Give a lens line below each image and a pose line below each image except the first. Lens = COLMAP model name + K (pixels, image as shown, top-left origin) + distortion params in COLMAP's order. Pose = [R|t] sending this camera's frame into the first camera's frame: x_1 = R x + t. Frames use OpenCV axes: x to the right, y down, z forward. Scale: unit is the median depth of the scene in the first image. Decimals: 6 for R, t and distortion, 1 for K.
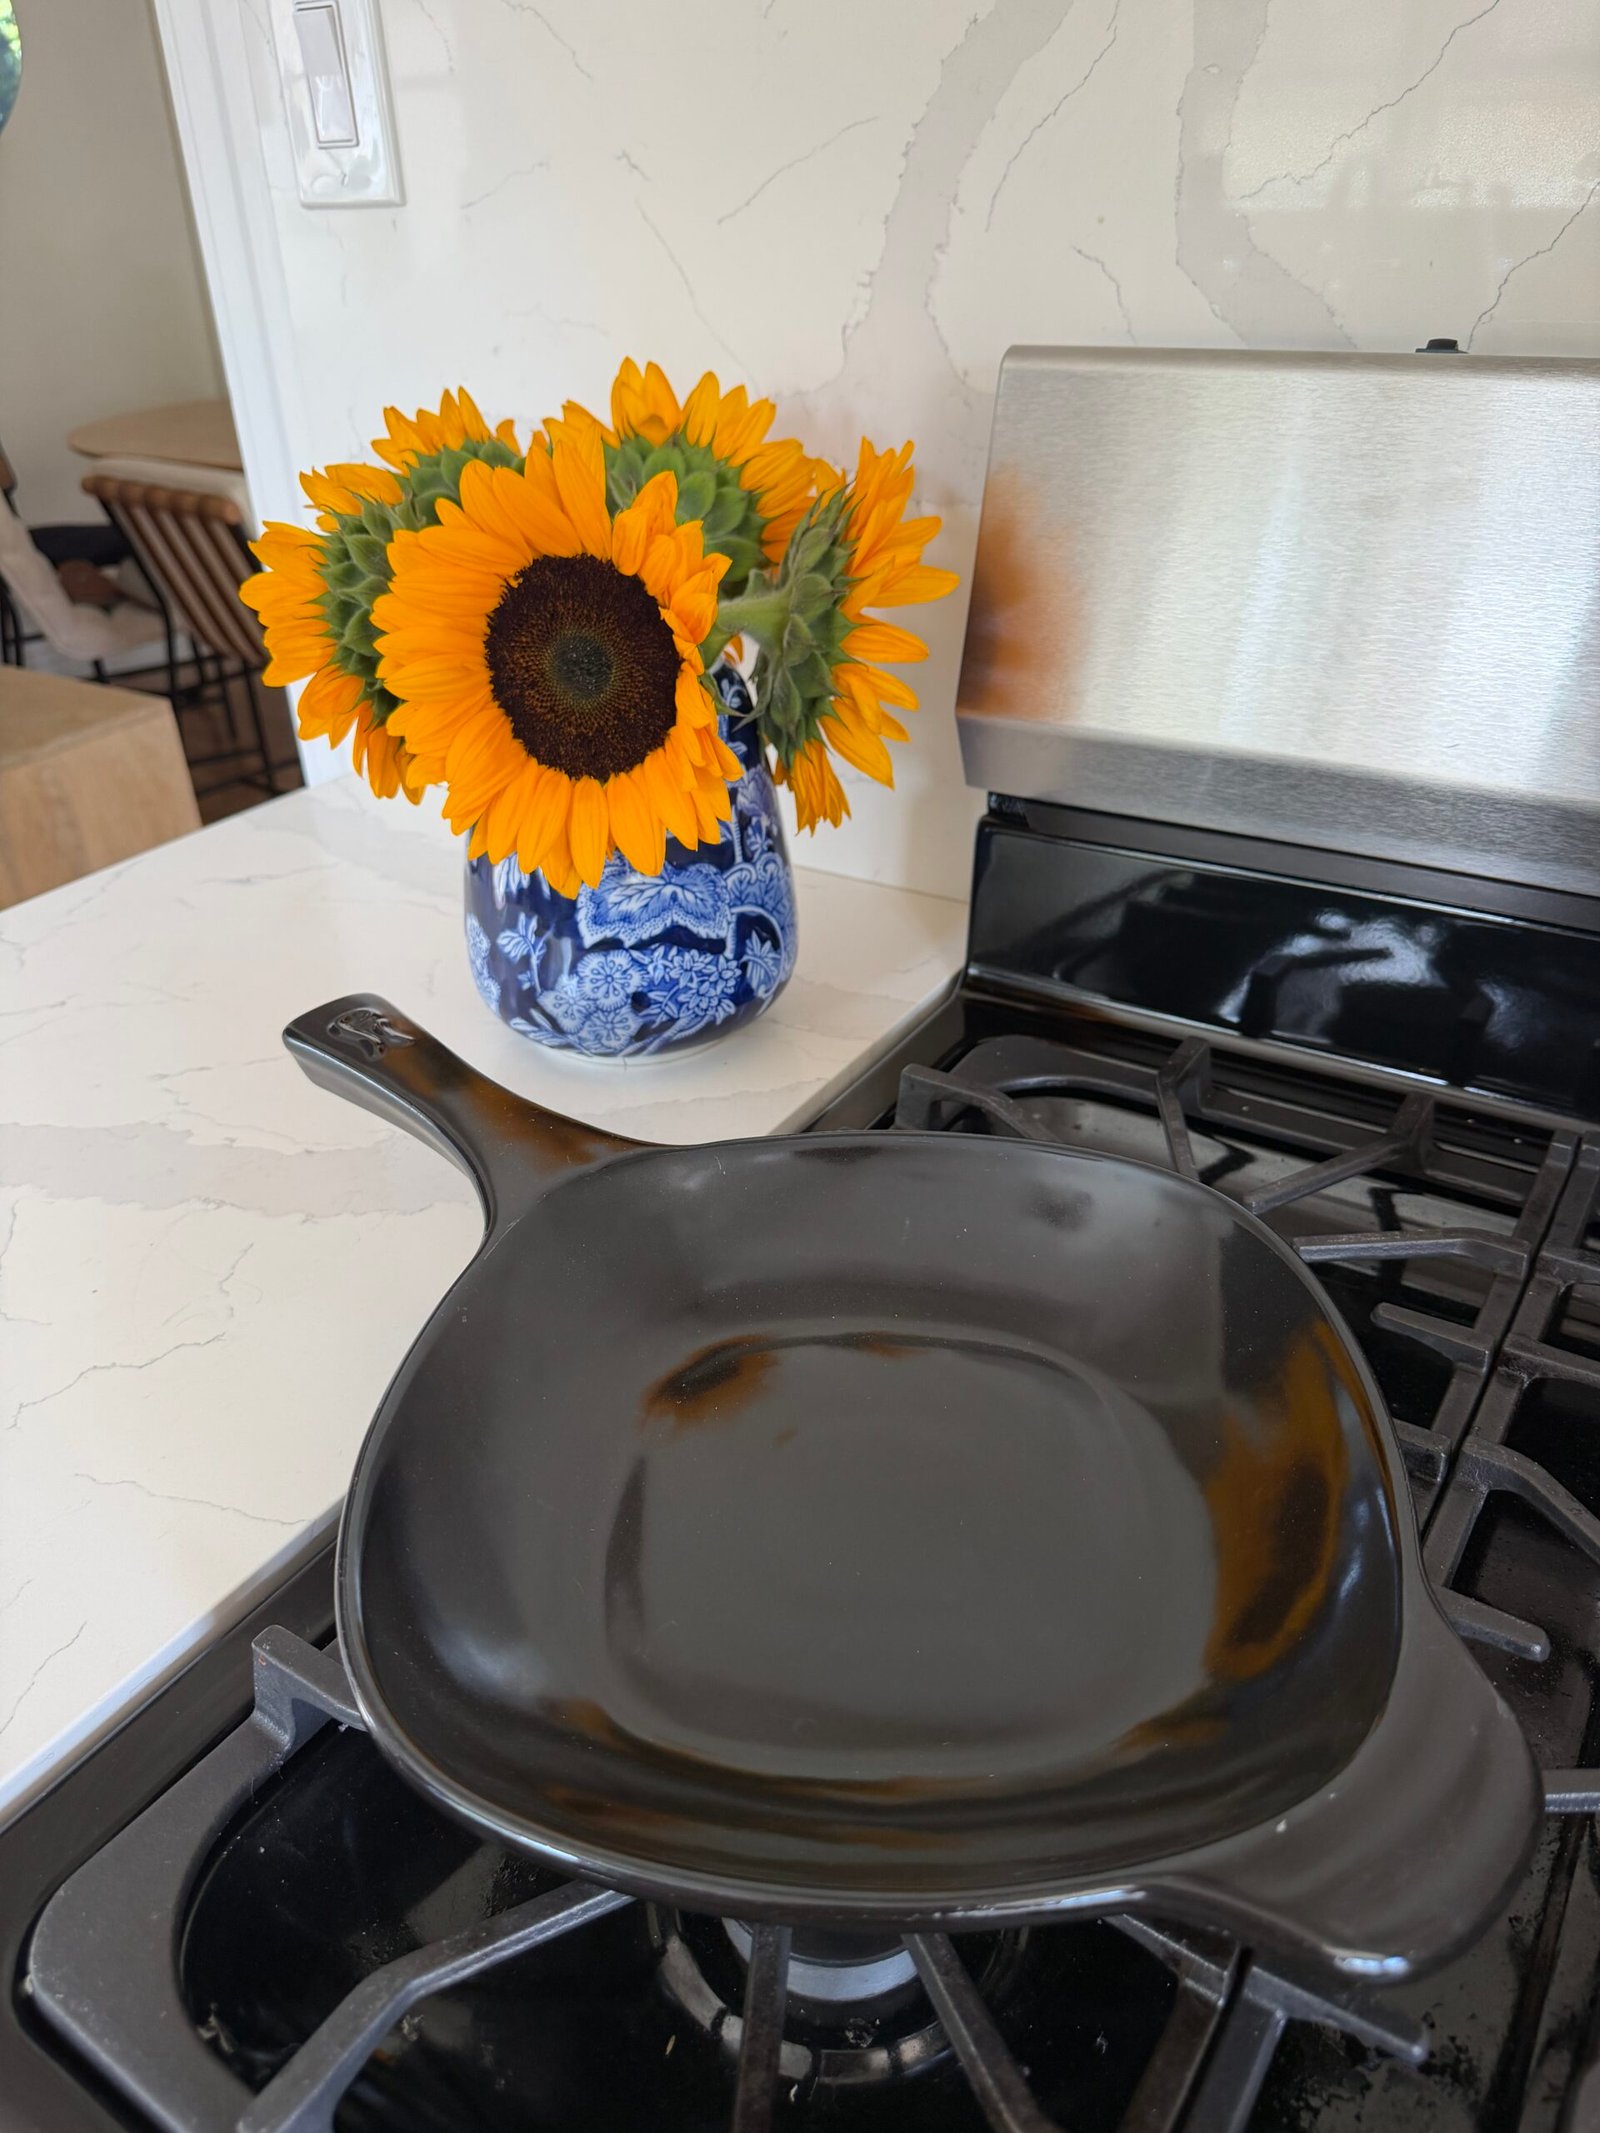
lens RADIAL K [[1510.2, 0, 833.3], [0, 1510.2, 1110.4], [0, 0, 1]] dist [0.085057, -0.167013]
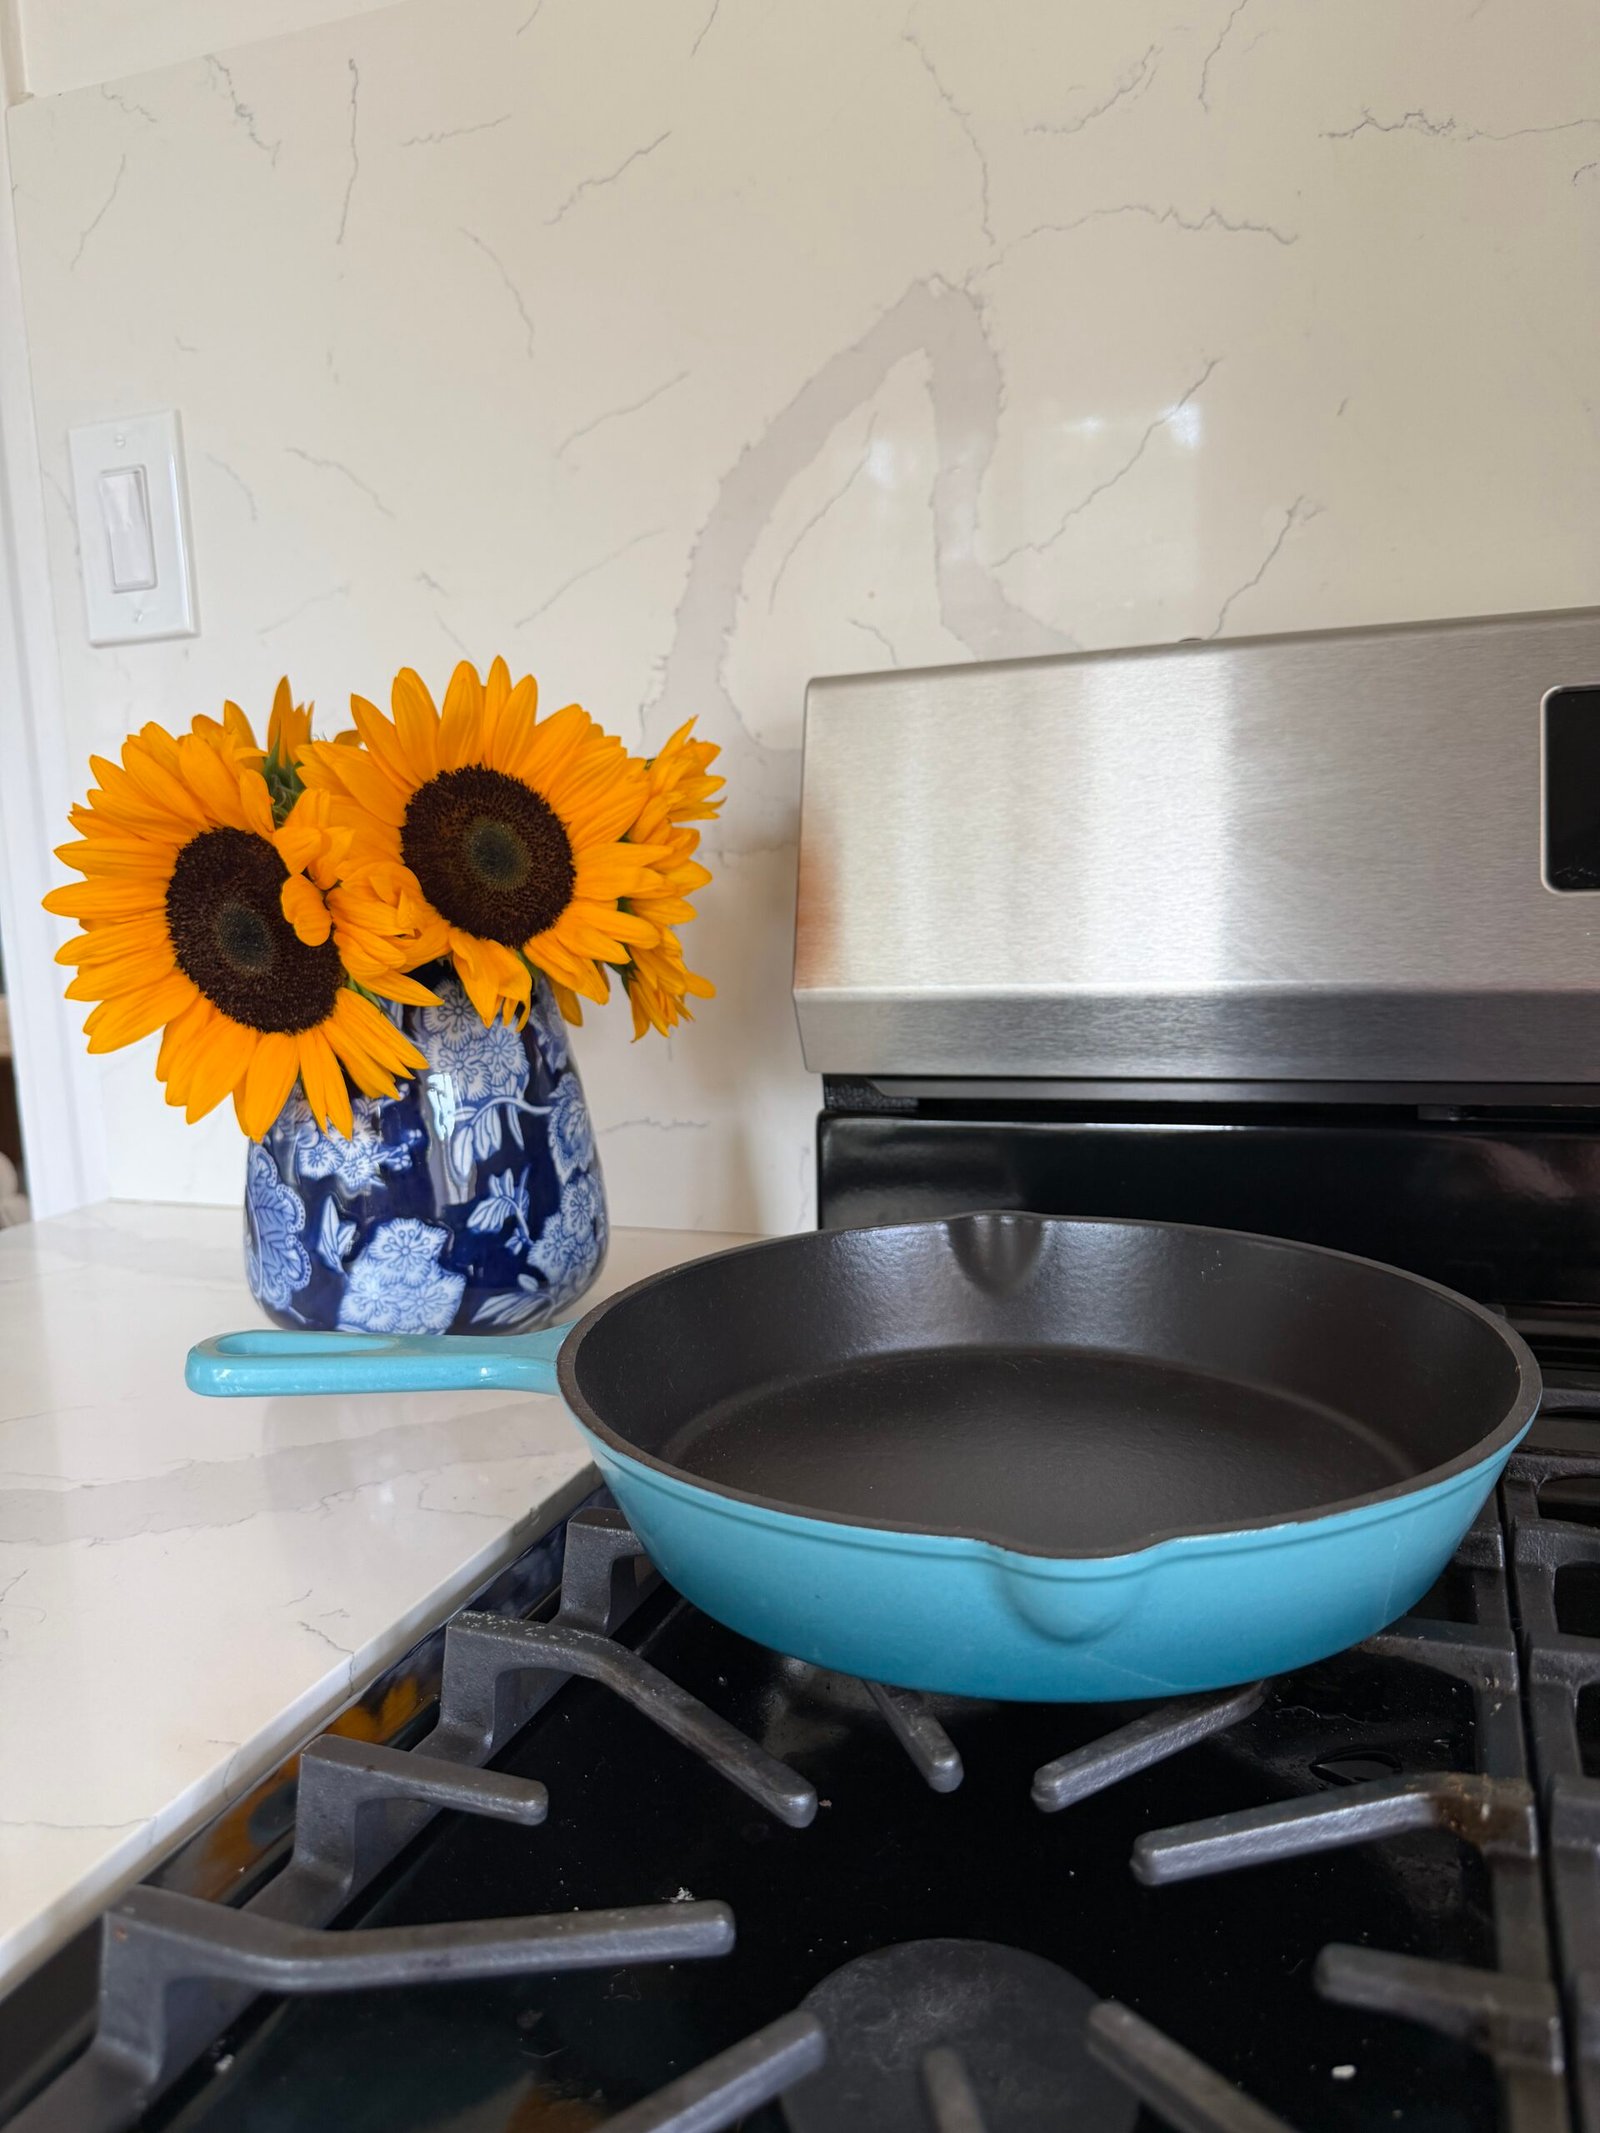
lens RADIAL K [[1535.2, 0, 827.3], [0, 1535.2, 1101.0], [0, 0, 1]] dist [0.098156, -0.201651]
pose [[0.976712, -0.049362, 0.208801, -0.119900], [0.126996, 0.917396, -0.377169, 0.201443], [-0.172935, 0.394902, 0.902300, 0.102630]]
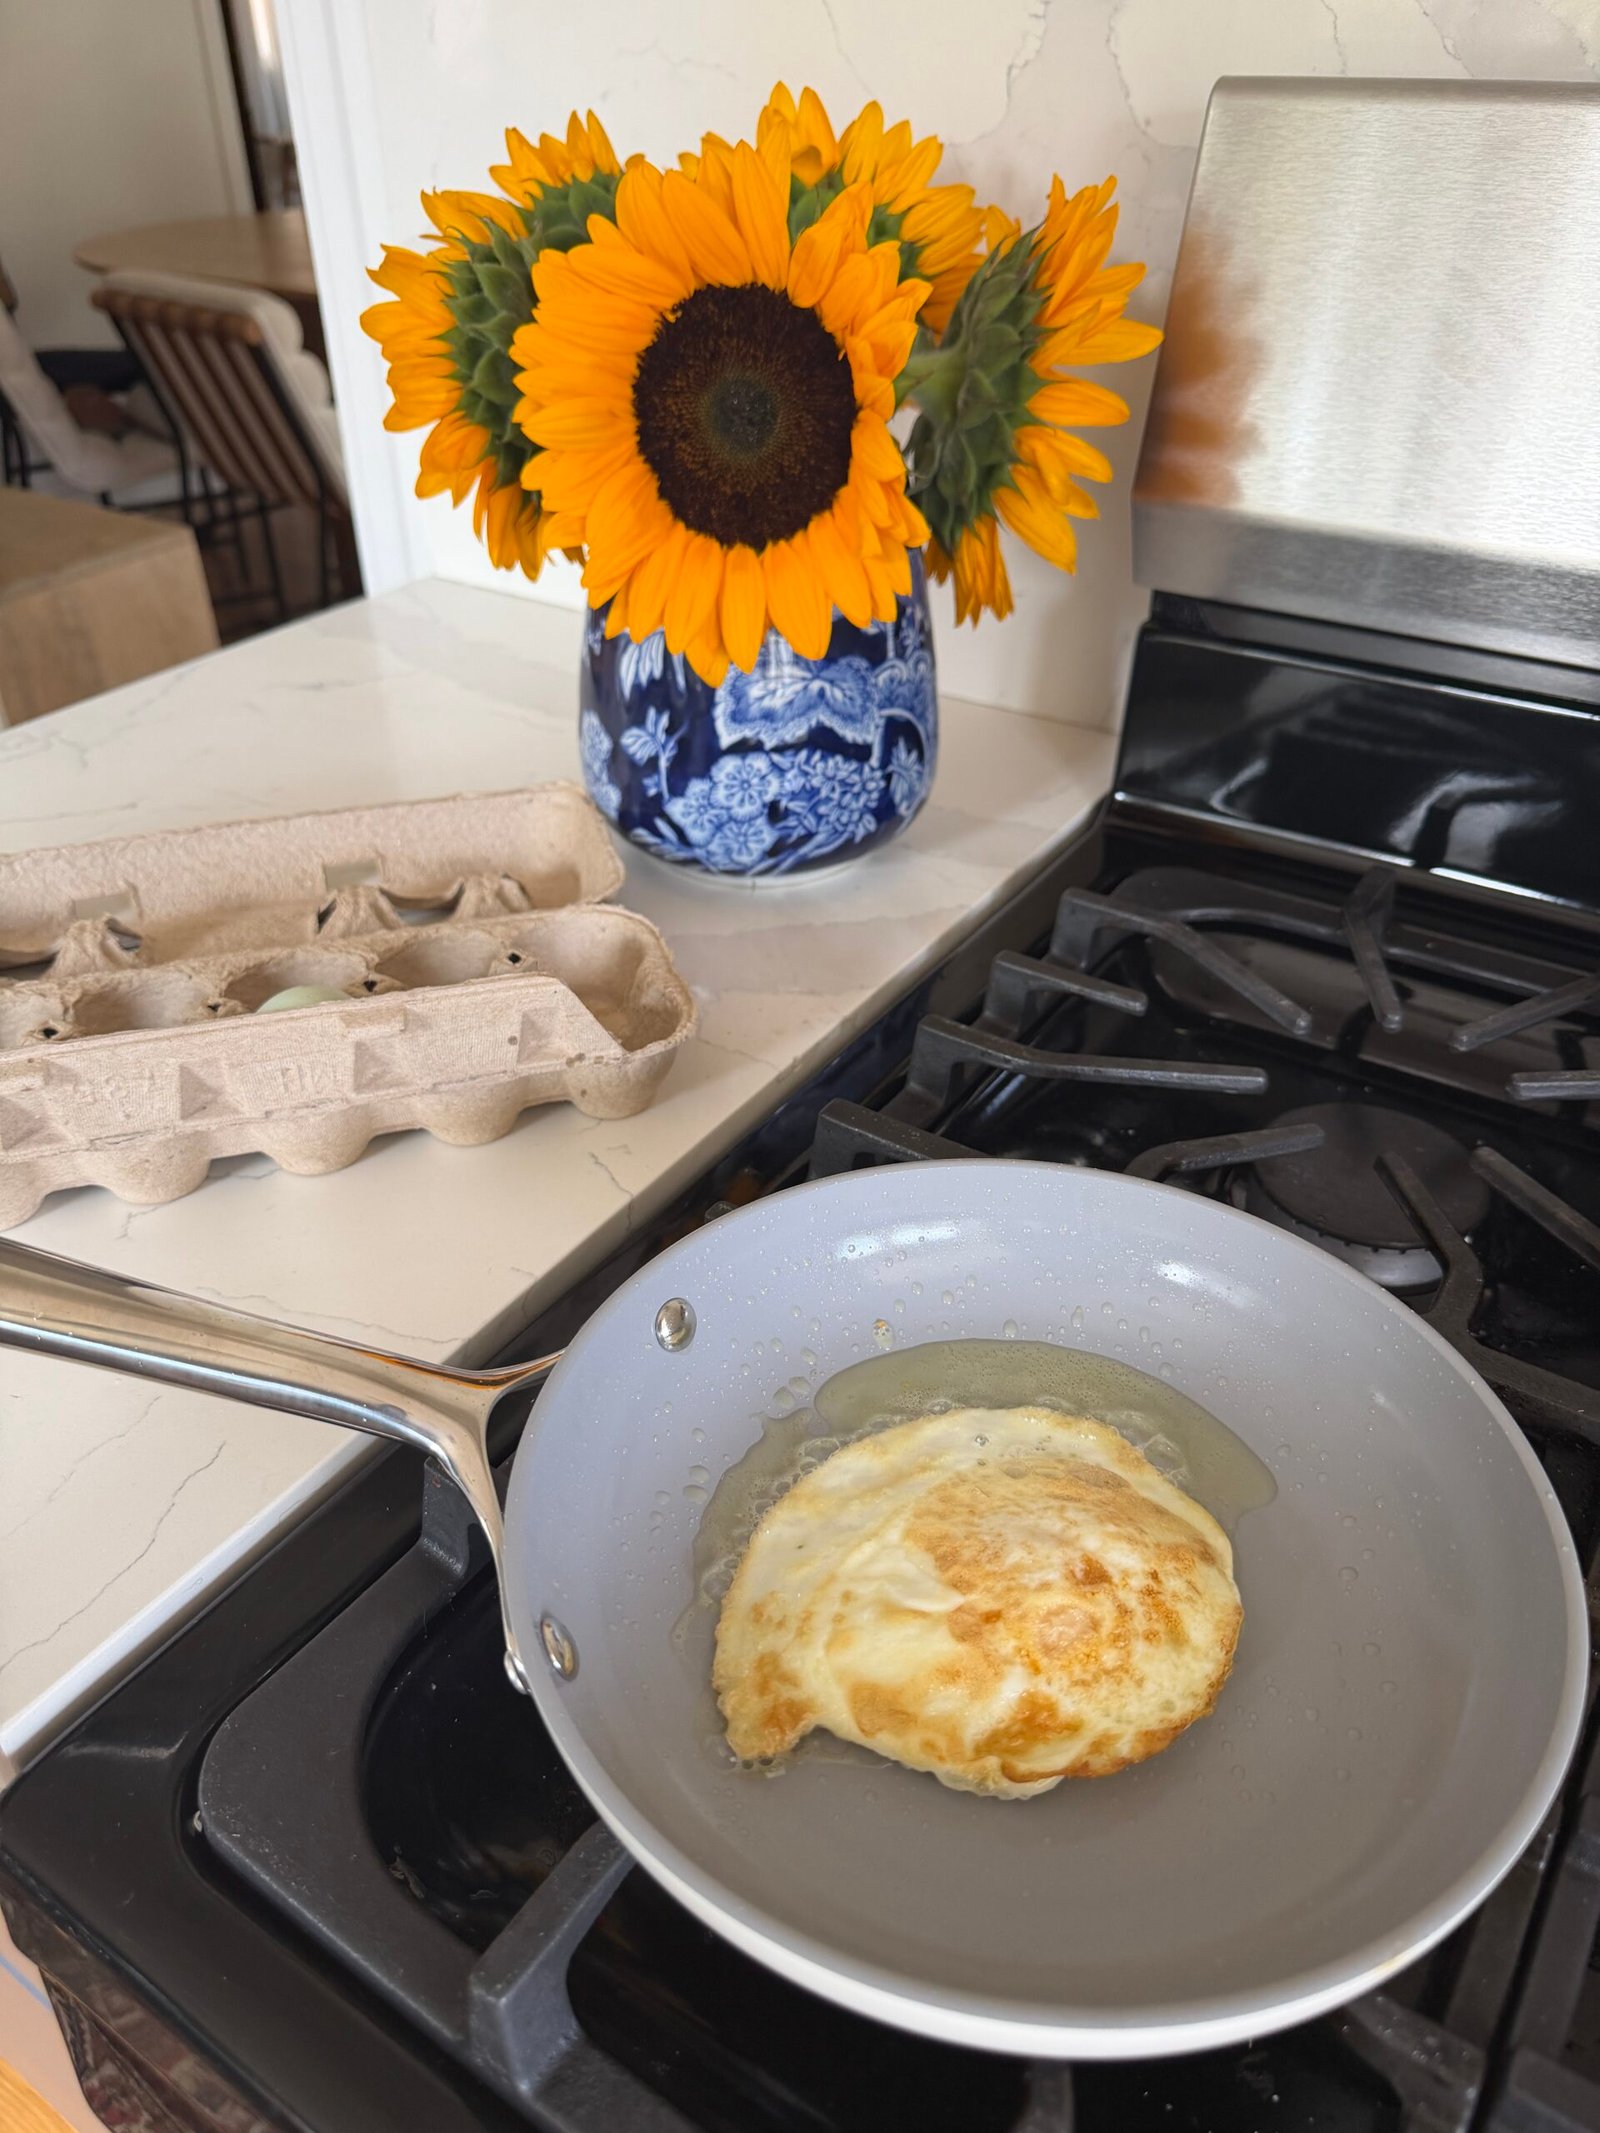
lens RADIAL K [[1526.3, 0, 828.7], [0, 1526.3, 1106.1], [0, 0, 1]] dist [0.108497, -0.210306]
pose [[0.999609, 0.027939, -0.000813, -0.091563], [-0.027820, 0.997322, 0.067635, 0.042005], [0.002700, -0.067586, 0.997710, 0.065978]]
